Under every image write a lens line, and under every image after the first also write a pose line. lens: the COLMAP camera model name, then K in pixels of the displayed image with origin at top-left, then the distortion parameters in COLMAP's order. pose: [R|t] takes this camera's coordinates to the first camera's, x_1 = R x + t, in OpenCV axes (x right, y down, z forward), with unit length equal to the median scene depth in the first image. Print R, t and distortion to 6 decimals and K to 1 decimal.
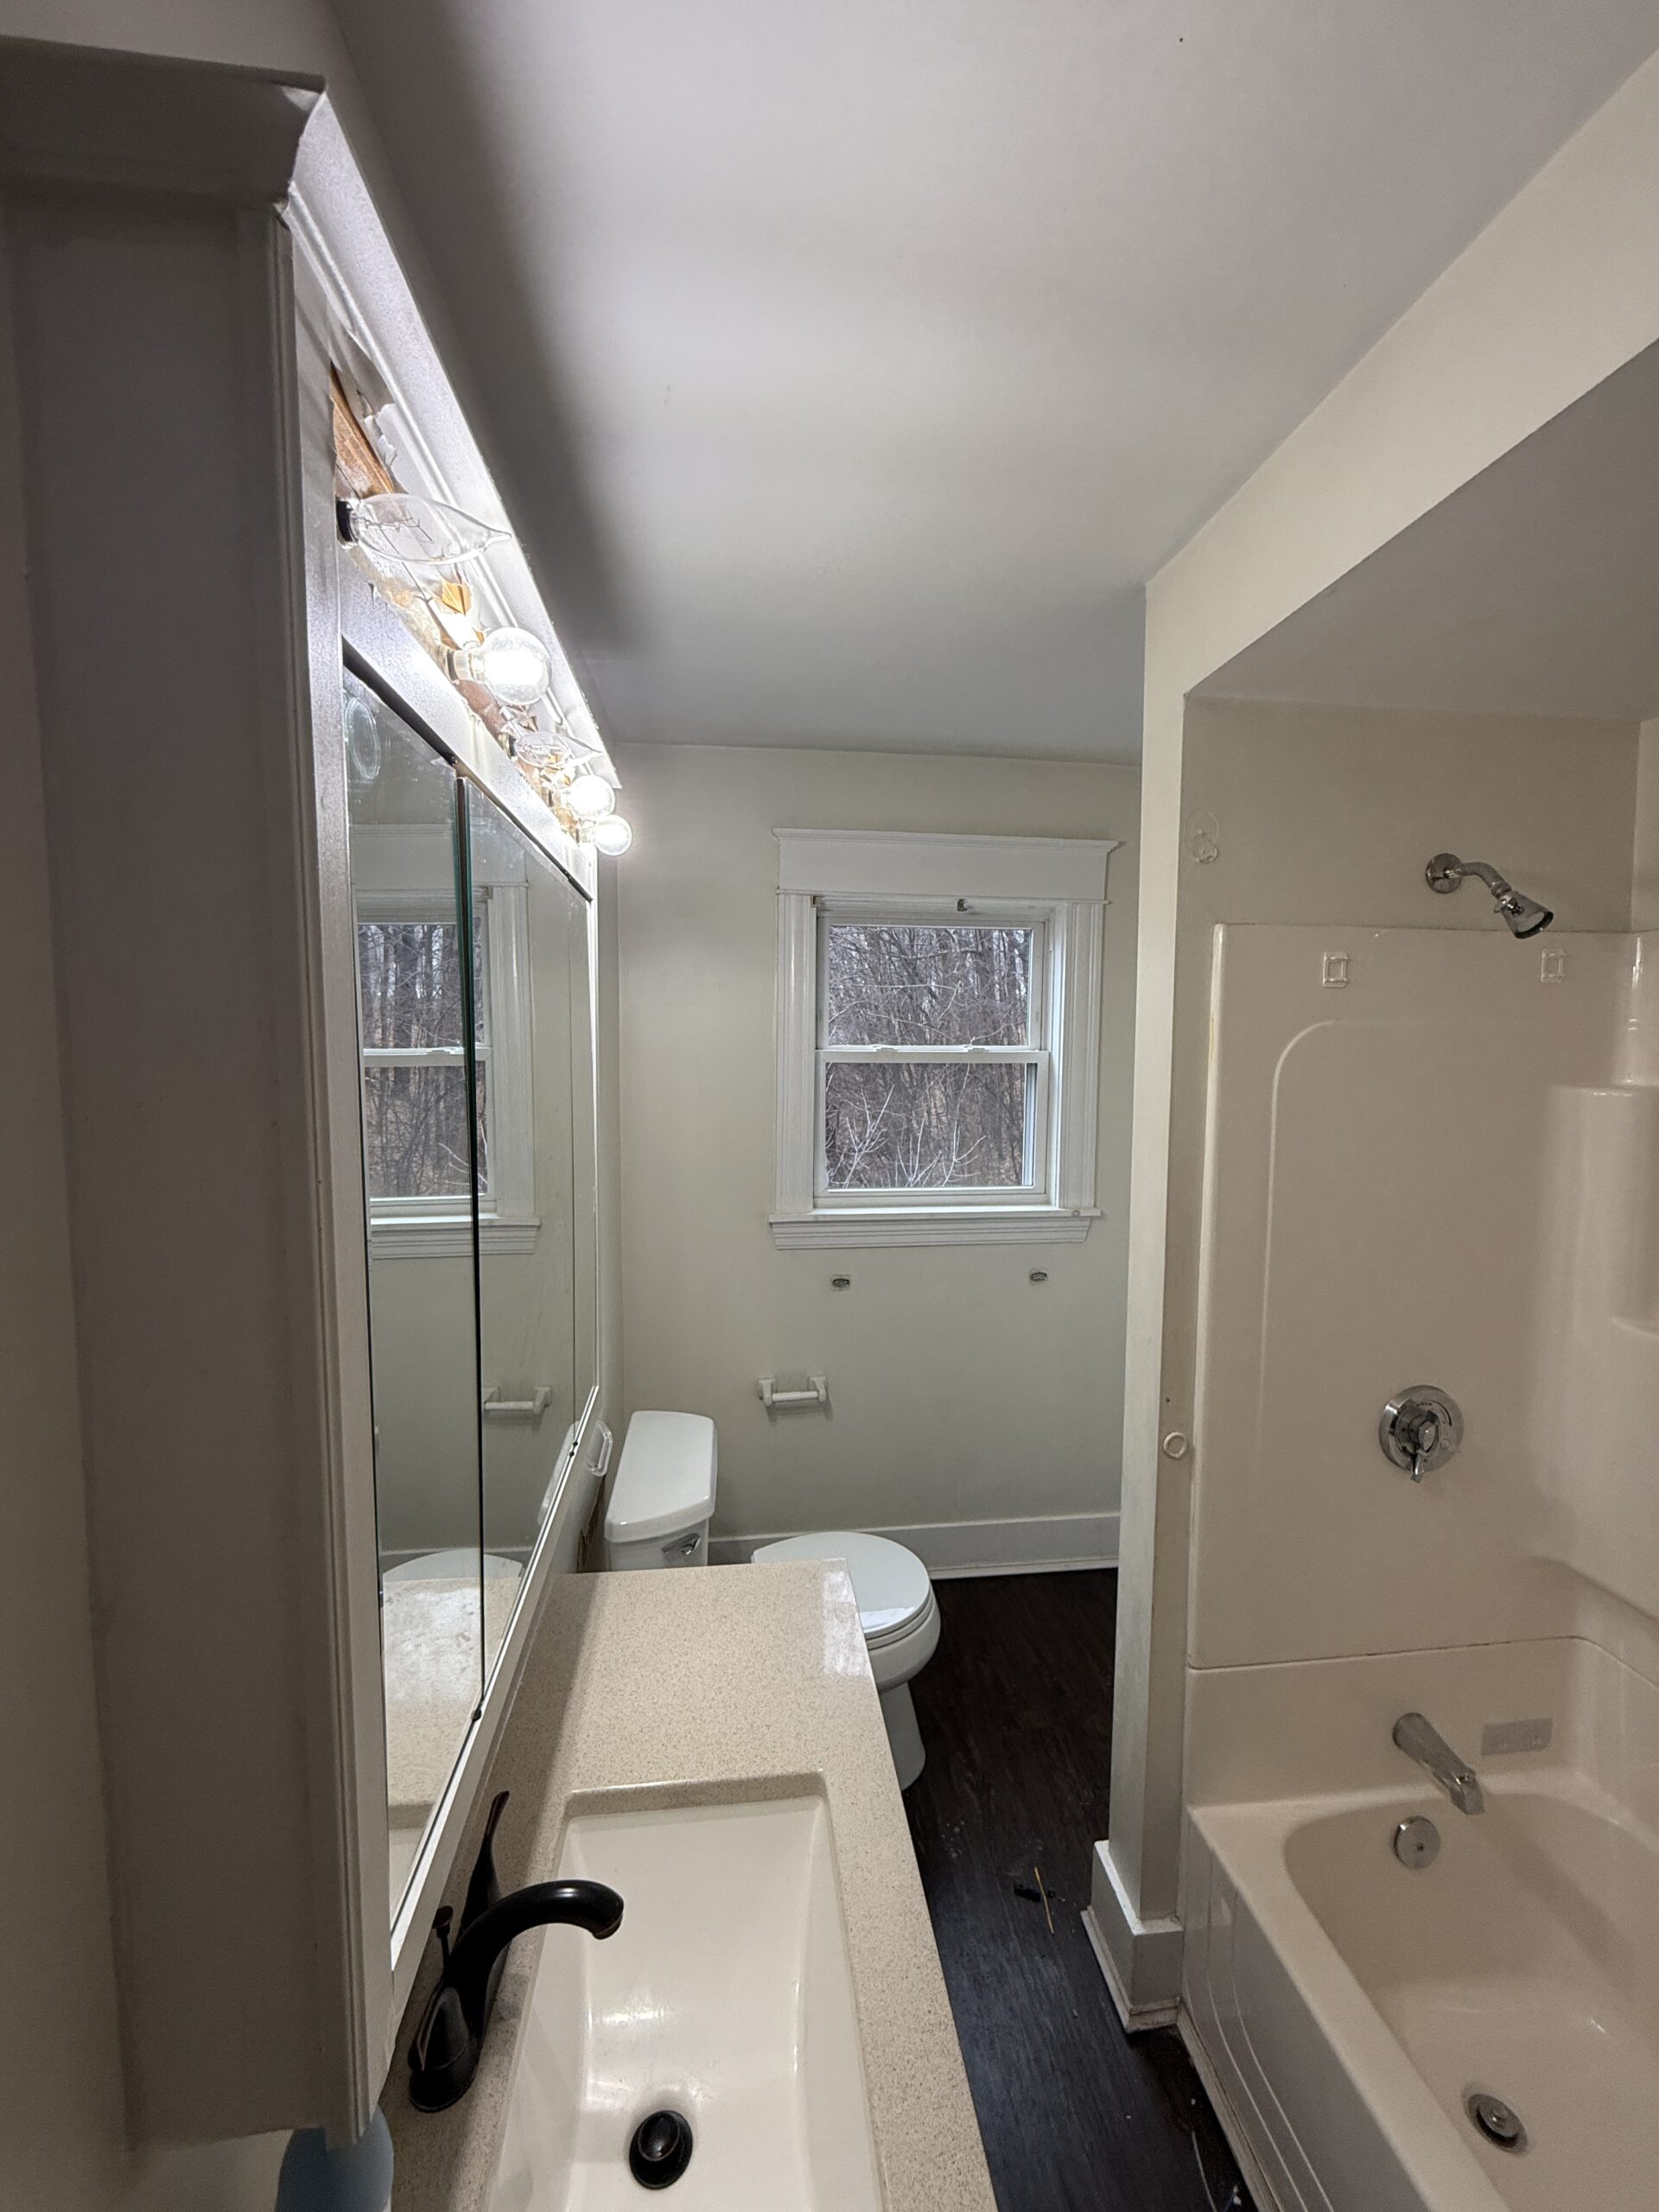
lens RADIAL K [[887.4, 0, 822.8], [0, 887.4, 1101.9], [0, 0, 1]] dist [-0.001639, 0.000802]
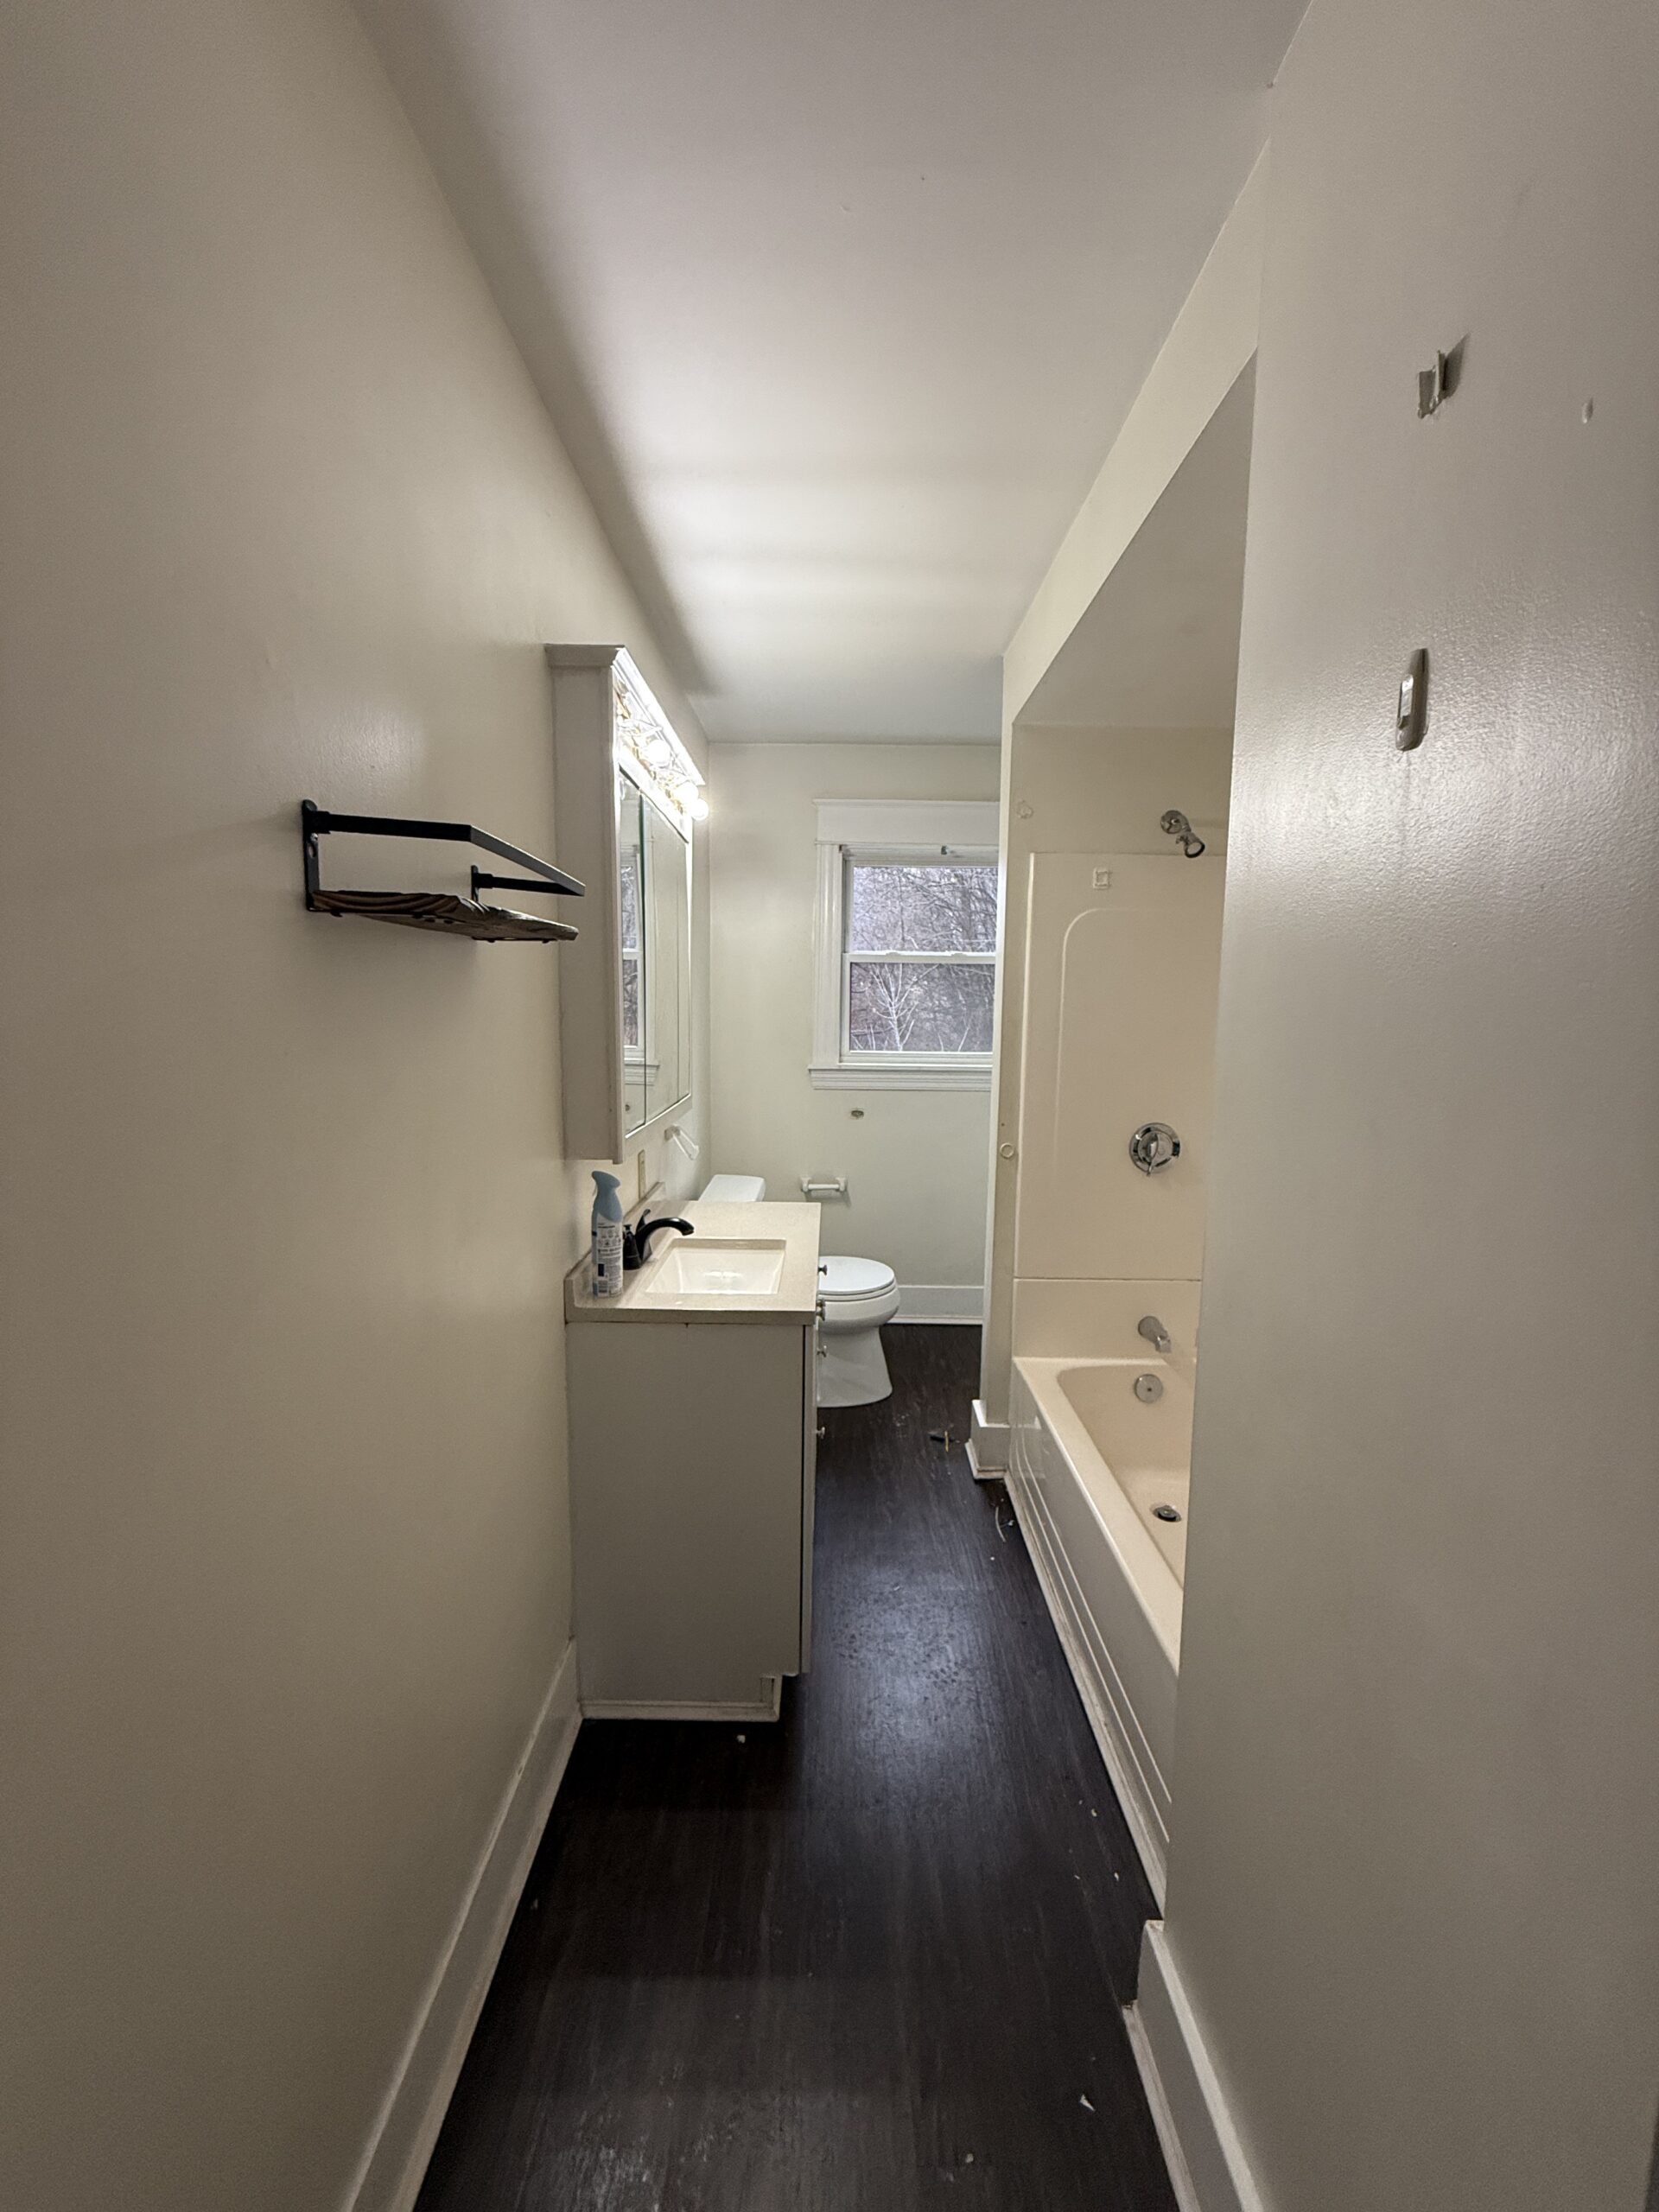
lens RADIAL K [[887.4, 0, 818.9], [0, 887.4, 1106.7], [0, 0, 1]] dist [-0.001639, 0.000802]
pose [[0.992585, 0.021193, -0.119694, 0.227399], [-0.015642, 0.998766, 0.047129, 0.214737], [0.120545, -0.044908, 0.991692, -0.781640]]
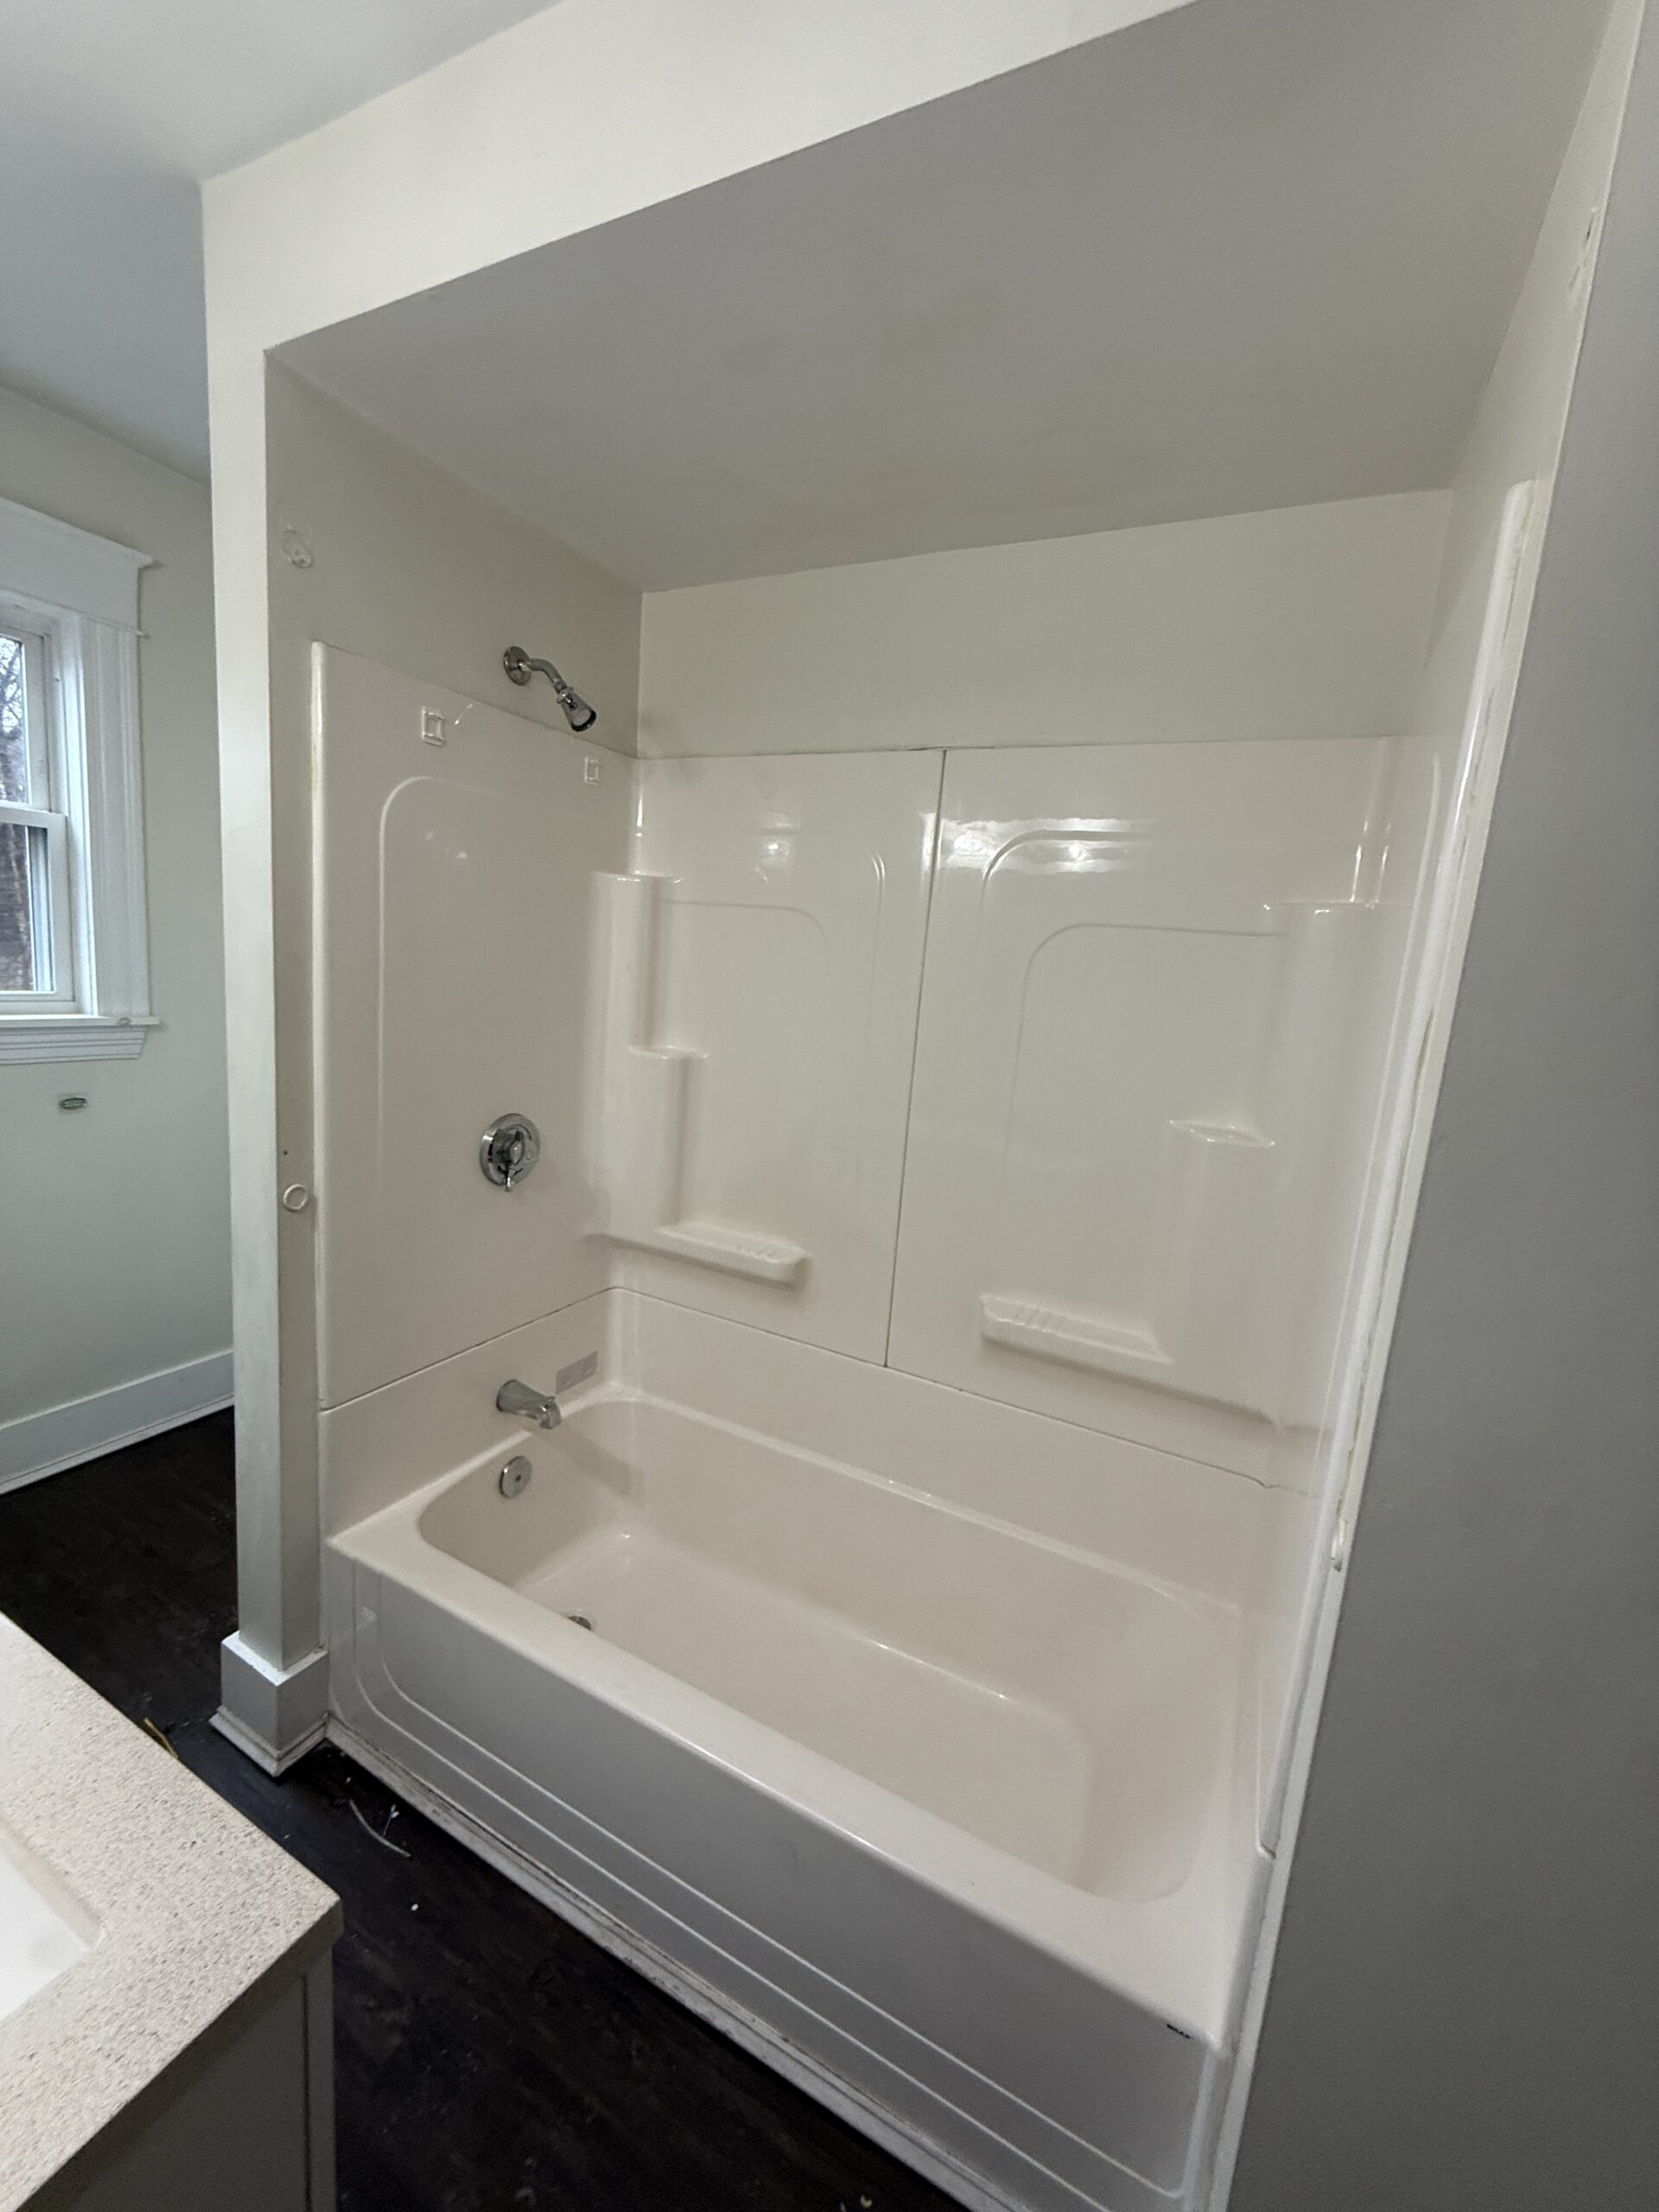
lens RADIAL K [[887.4, 0, 841.9], [0, 887.4, 1102.6], [0, 0, 1]] dist [-0.001639, 0.000802]
pose [[0.548277, -0.092295, 0.831188, -0.072060], [-0.021768, 0.991980, 0.124508, 0.144534], [-0.836014, -0.086358, 0.541870, -0.021283]]
